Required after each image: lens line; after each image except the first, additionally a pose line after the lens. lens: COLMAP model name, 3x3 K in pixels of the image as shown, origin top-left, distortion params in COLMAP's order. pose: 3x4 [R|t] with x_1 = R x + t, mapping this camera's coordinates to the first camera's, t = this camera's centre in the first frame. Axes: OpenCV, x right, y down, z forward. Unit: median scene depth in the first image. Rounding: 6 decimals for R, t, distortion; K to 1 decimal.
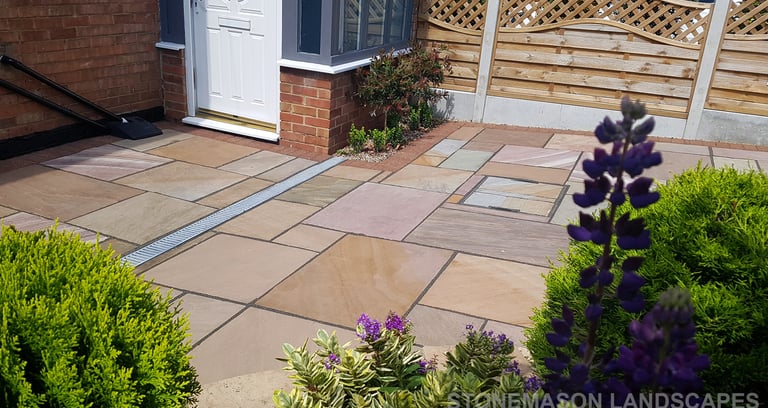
lens RADIAL K [[635.6, 0, 359.1], [0, 635.6, 215.8], [0, 0, 1]] dist [0.178582, -0.235194]
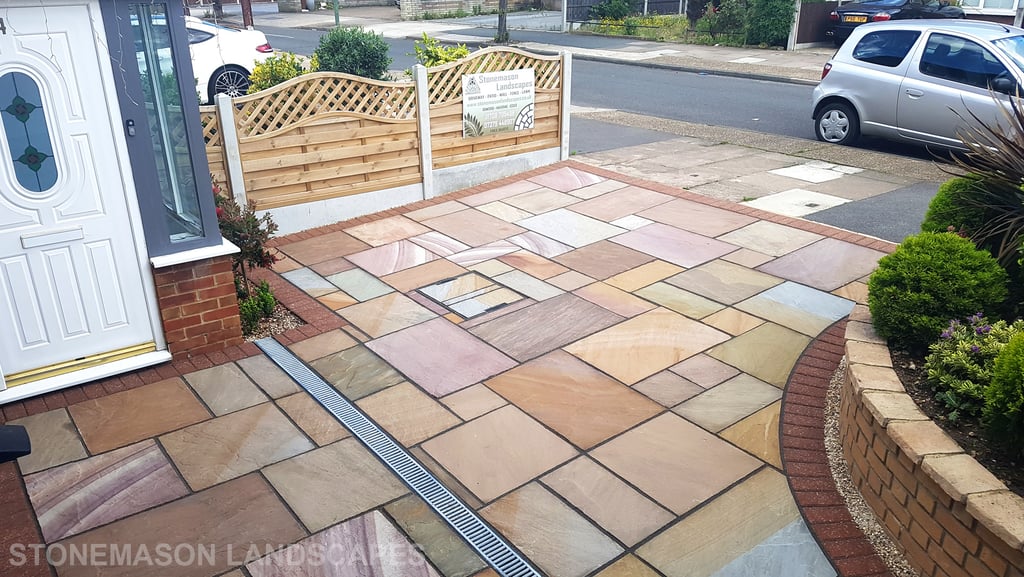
lens RADIAL K [[836.0, 0, 497.7], [0, 836.0, 307.1], [0, 0, 1]] dist [0.247510, -0.488689]
pose [[0.471815, -0.403340, 0.784033, -0.712147], [0.352733, 0.901318, 0.251409, -0.289590], [-0.808066, 0.157936, 0.567527, 0.102752]]
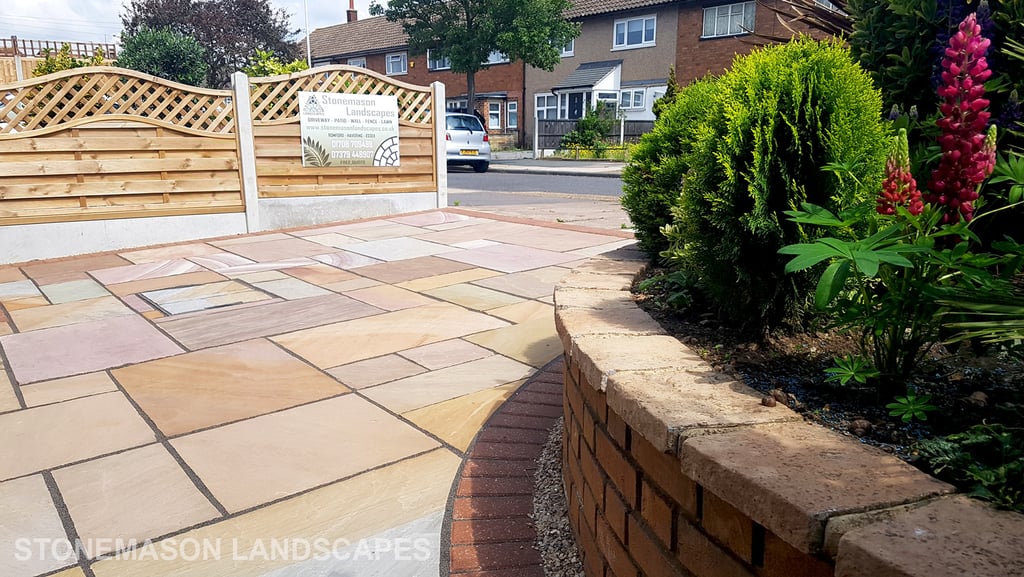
lens RADIAL K [[836.0, 0, 497.7], [0, 836.0, 307.1], [0, 0, 1]] dist [0.247510, -0.488689]
pose [[0.505731, -0.236863, 0.829537, -0.384761], [0.348179, 0.935817, 0.054941, 0.040678], [-0.789308, 0.261042, 0.555743, 0.073523]]
